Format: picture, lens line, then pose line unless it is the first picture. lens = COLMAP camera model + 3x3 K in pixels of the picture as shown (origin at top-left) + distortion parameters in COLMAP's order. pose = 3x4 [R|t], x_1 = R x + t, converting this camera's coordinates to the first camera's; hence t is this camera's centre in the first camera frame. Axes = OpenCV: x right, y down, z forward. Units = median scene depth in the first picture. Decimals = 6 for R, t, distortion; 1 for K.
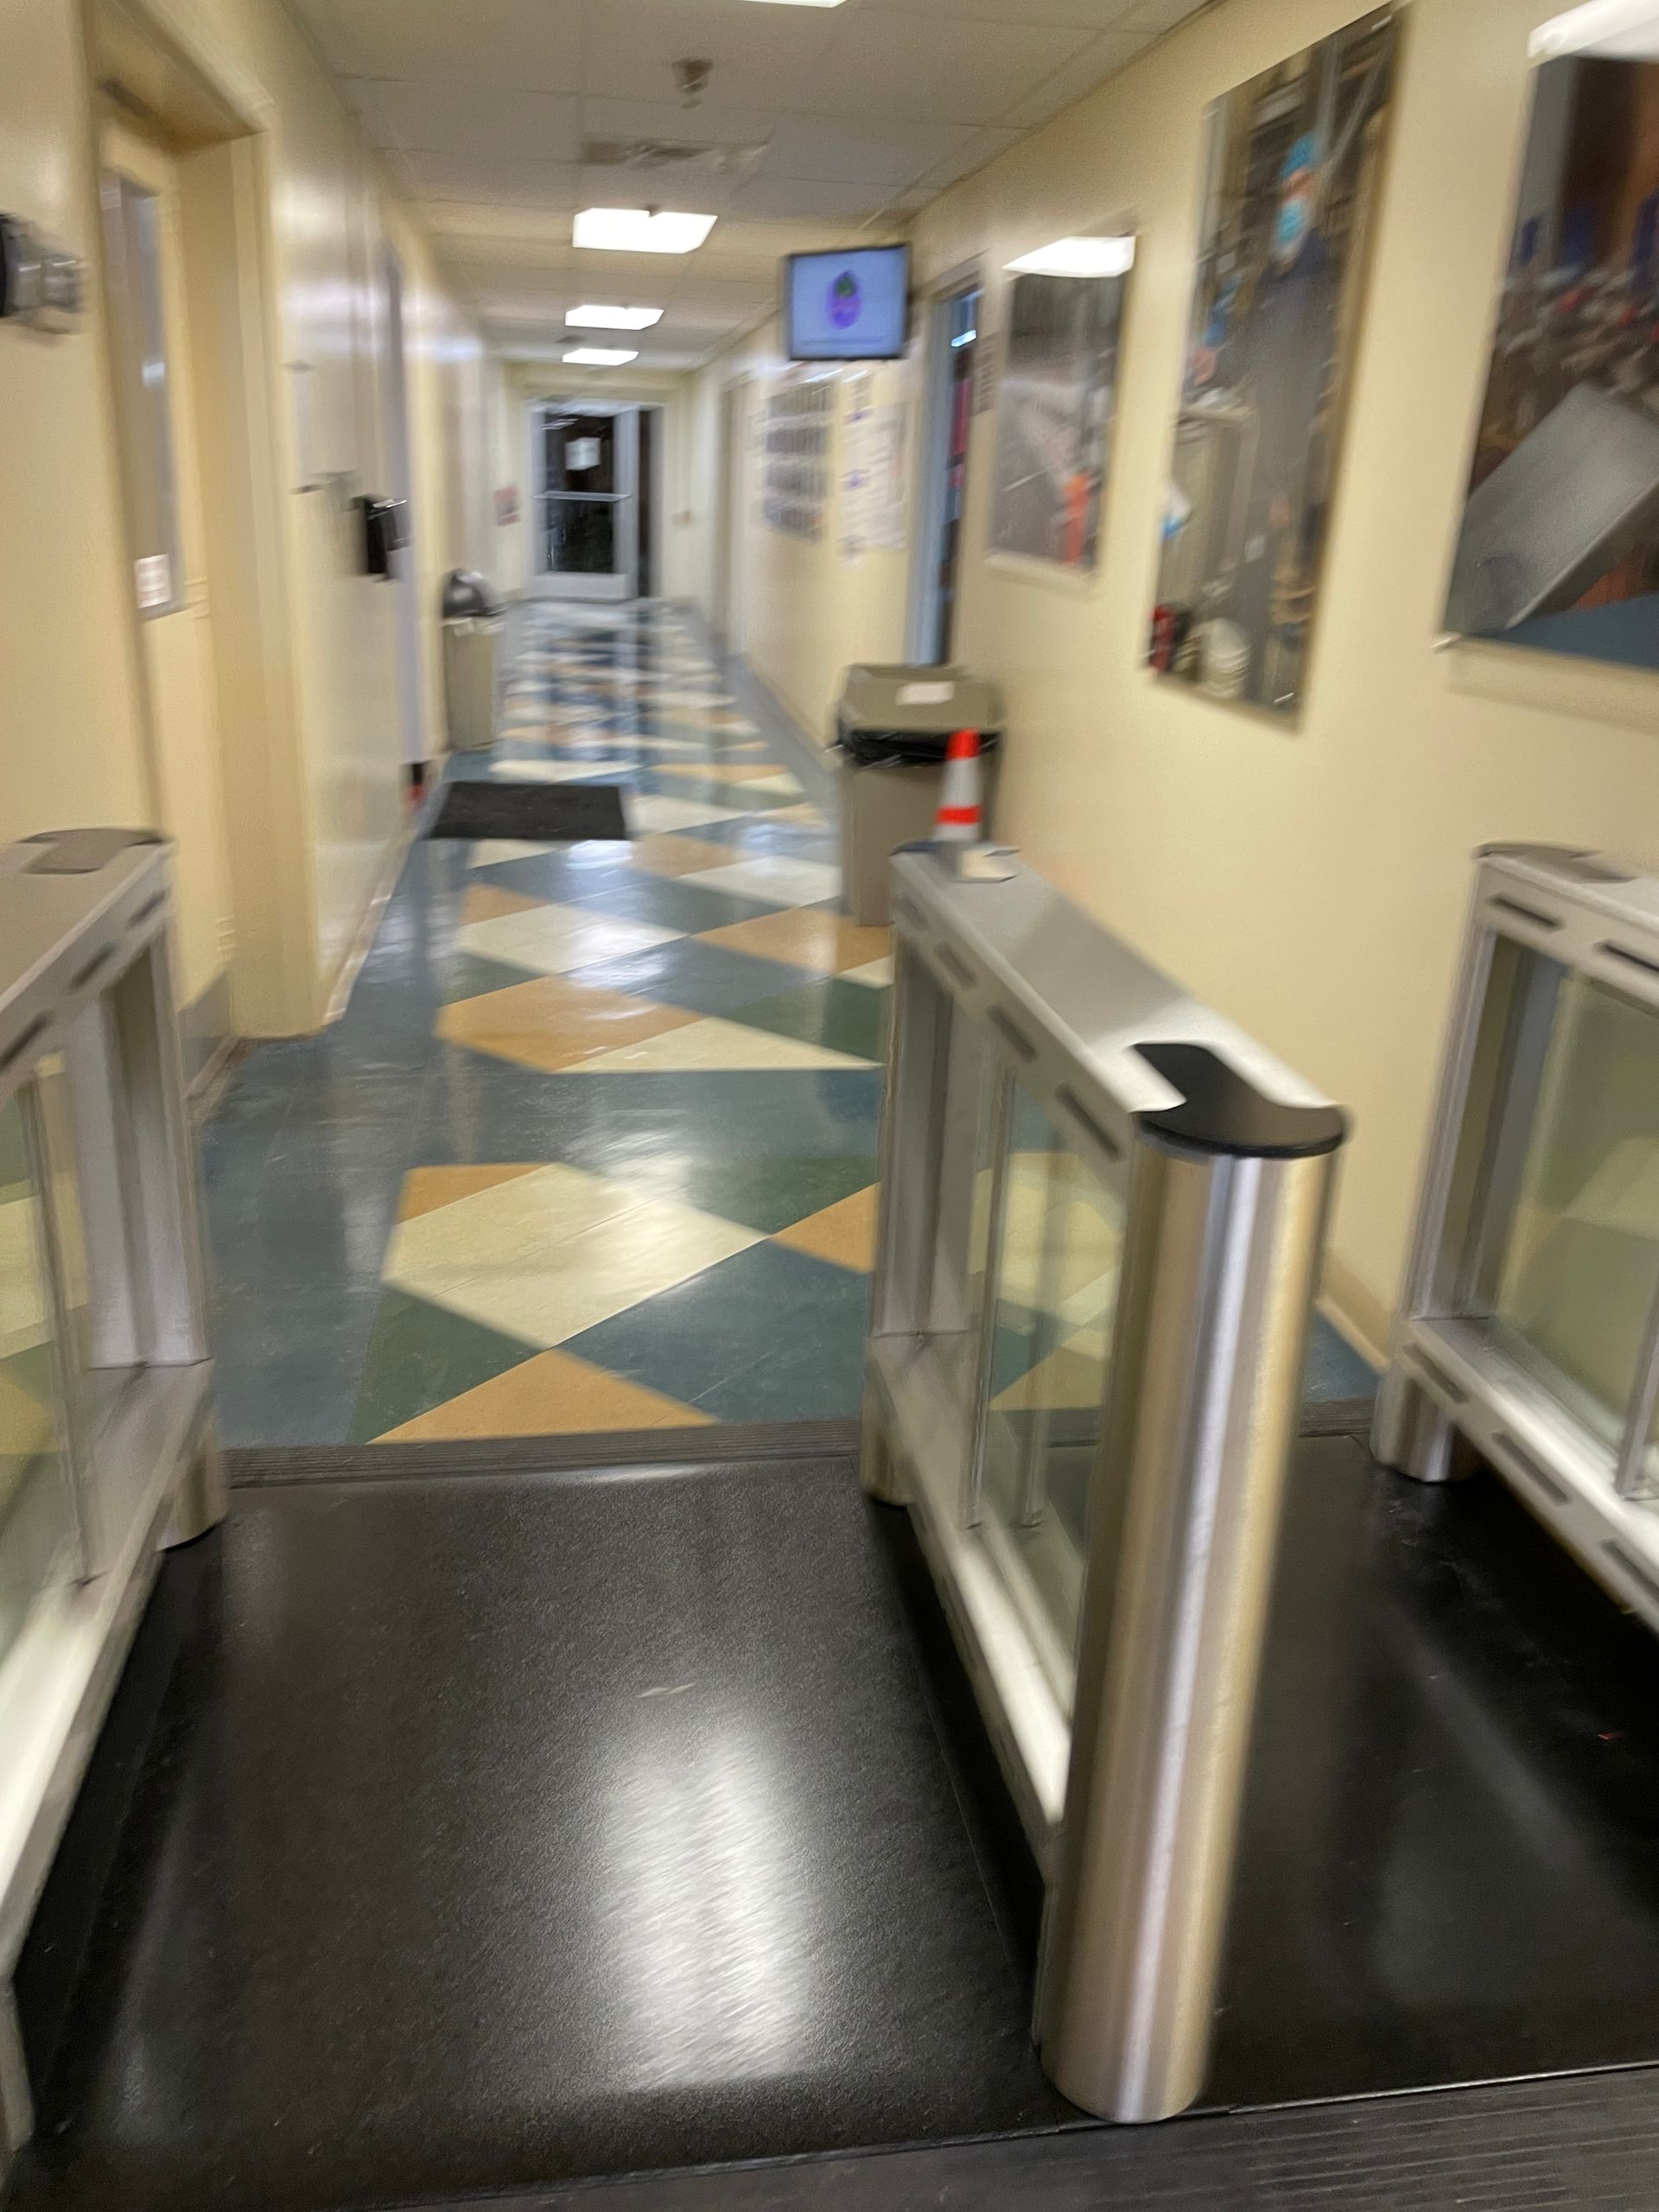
lens RADIAL K [[1661.7, 0, 806.3], [0, 1661.7, 1086.9], [0, 0, 1]] dist [0.090949, -0.115964]
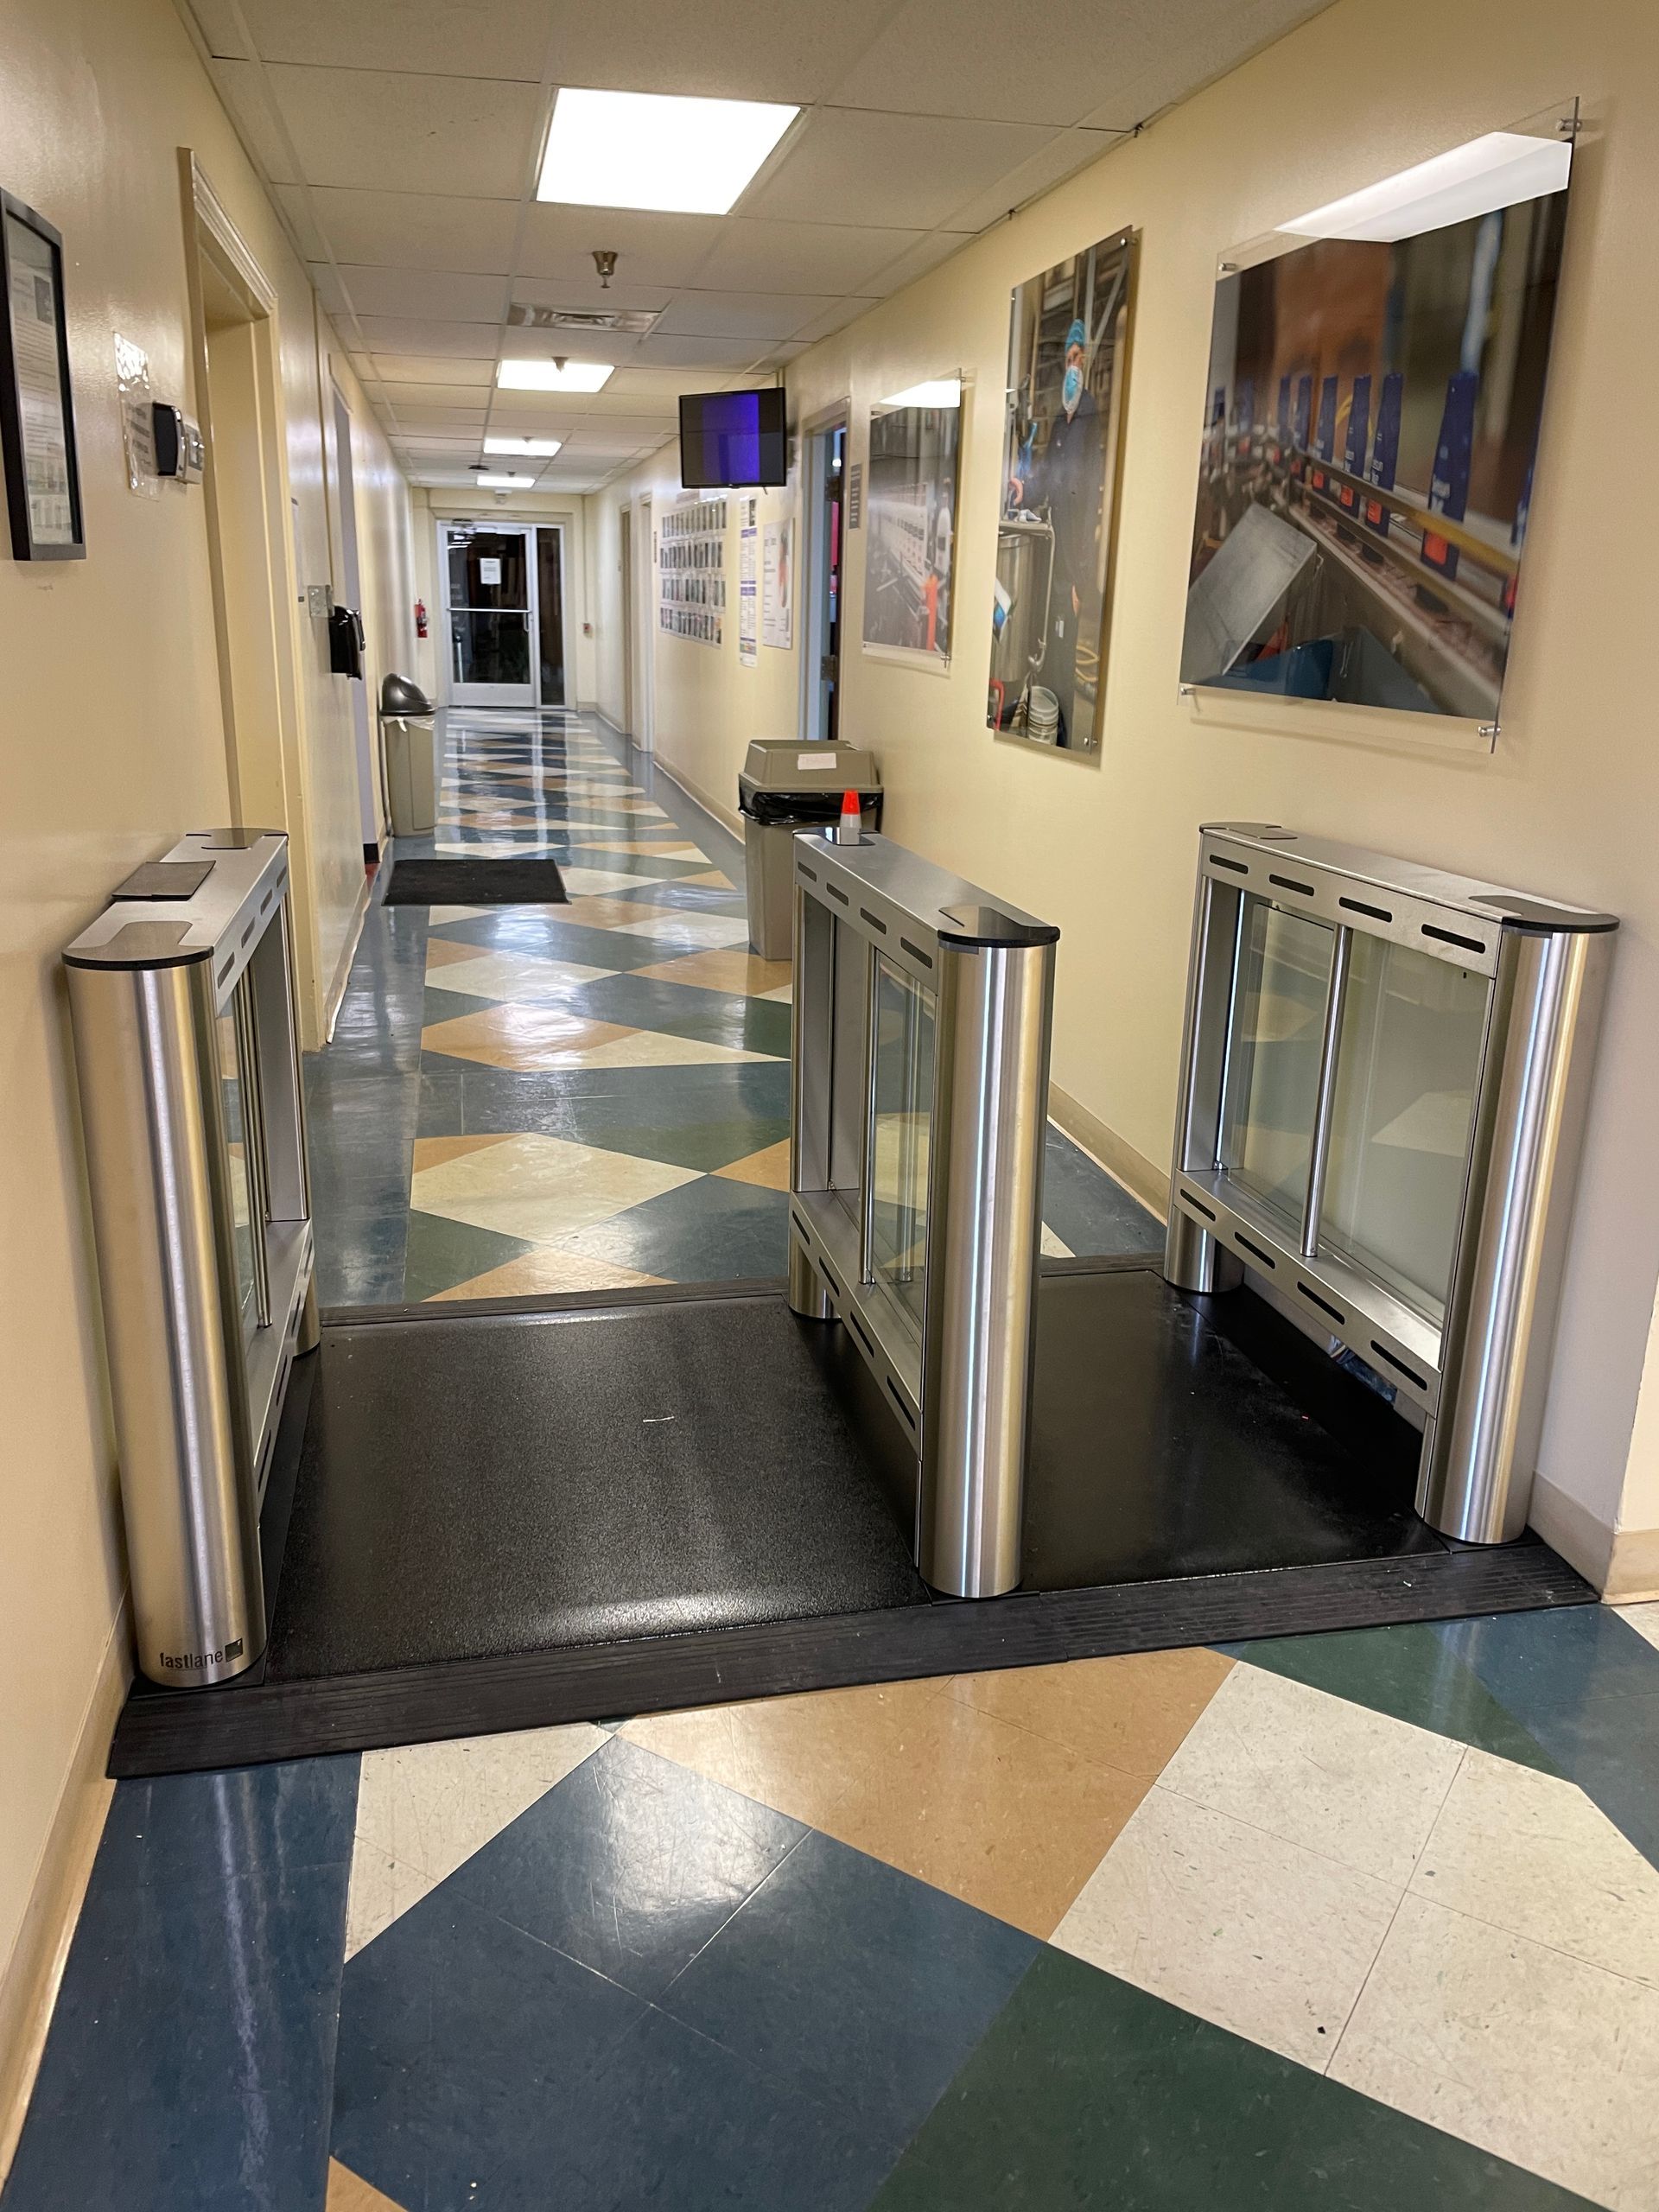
lens RADIAL K [[1661.7, 0, 802.5], [0, 1661.7, 1107.3], [0, 0, 1]] dist [0.090949, -0.115964]
pose [[0.998021, -0.036794, 0.050985, -0.009355], [0.039230, 0.998095, -0.047619, 0.073557], [-0.049135, 0.049525, 0.997564, -0.188437]]
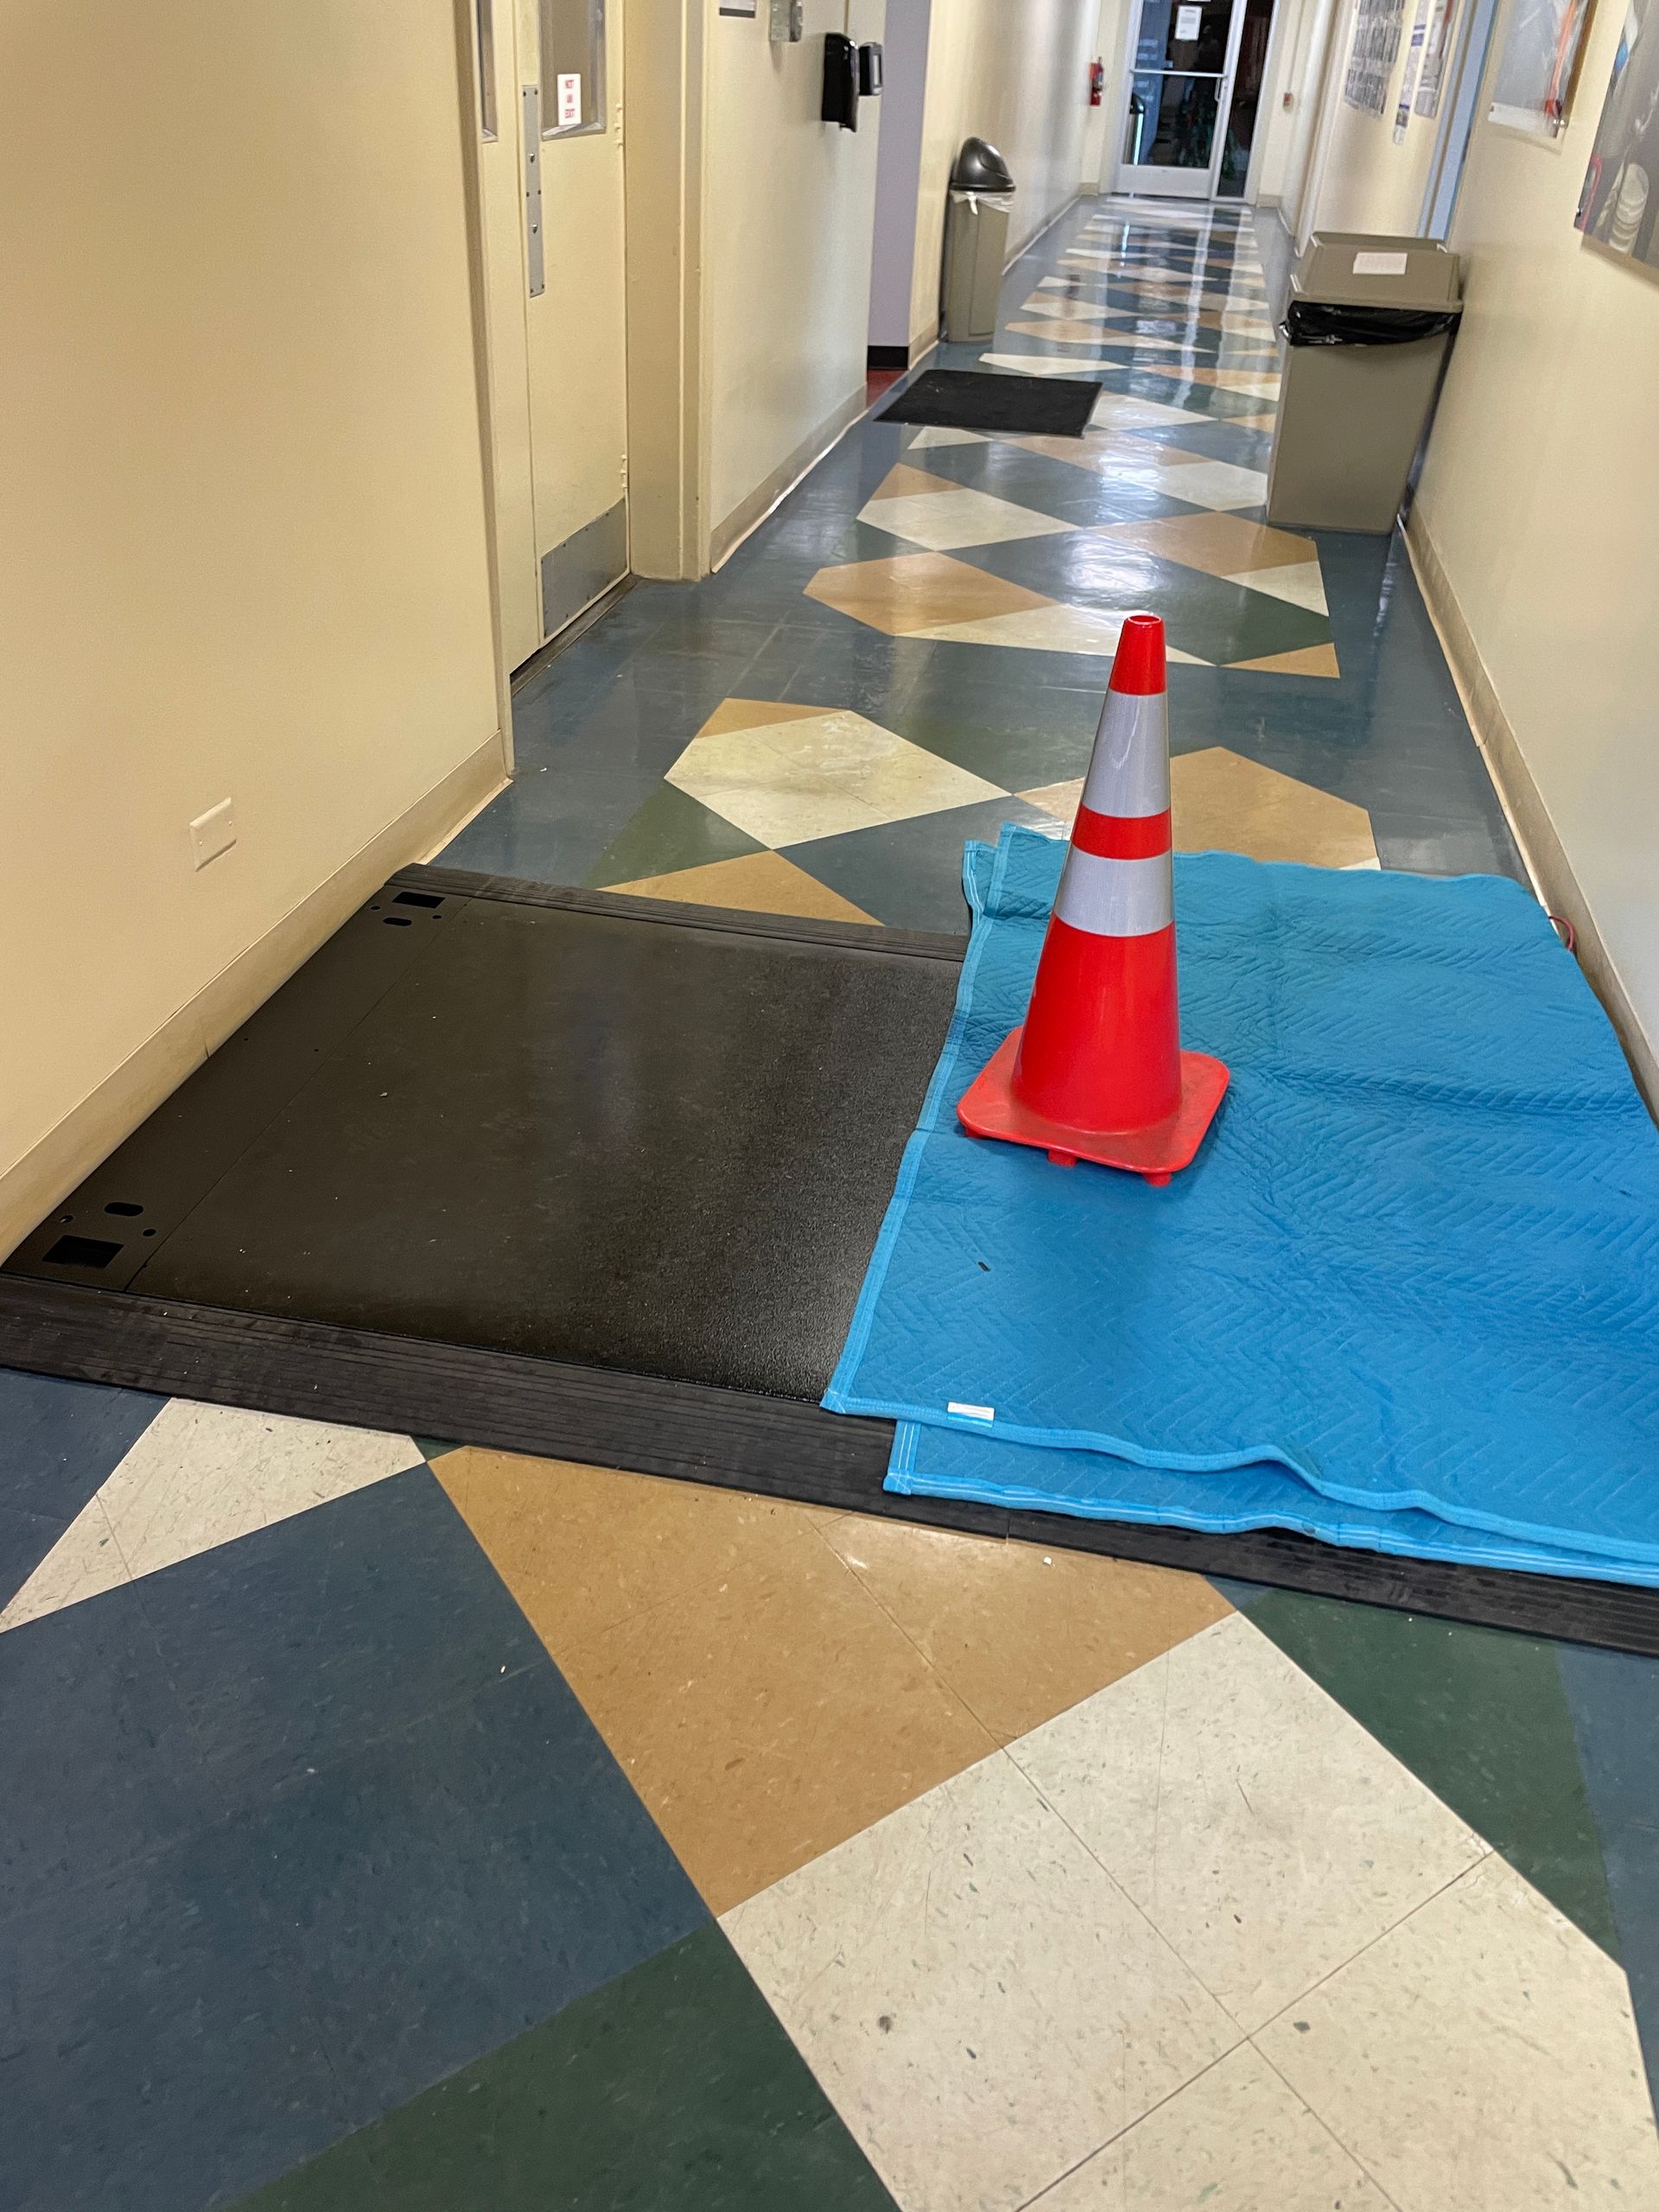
lens RADIAL K [[1661.7, 0, 798.2], [0, 1661.7, 1091.8], [0, 0, 1]] dist [0.090949, -0.115964]
pose [[0.940980, 0.180414, -0.286371, 0.127998], [-0.120946, 0.969461, 0.213346, 0.046535], [0.316116, -0.166118, 0.934064, -0.042340]]
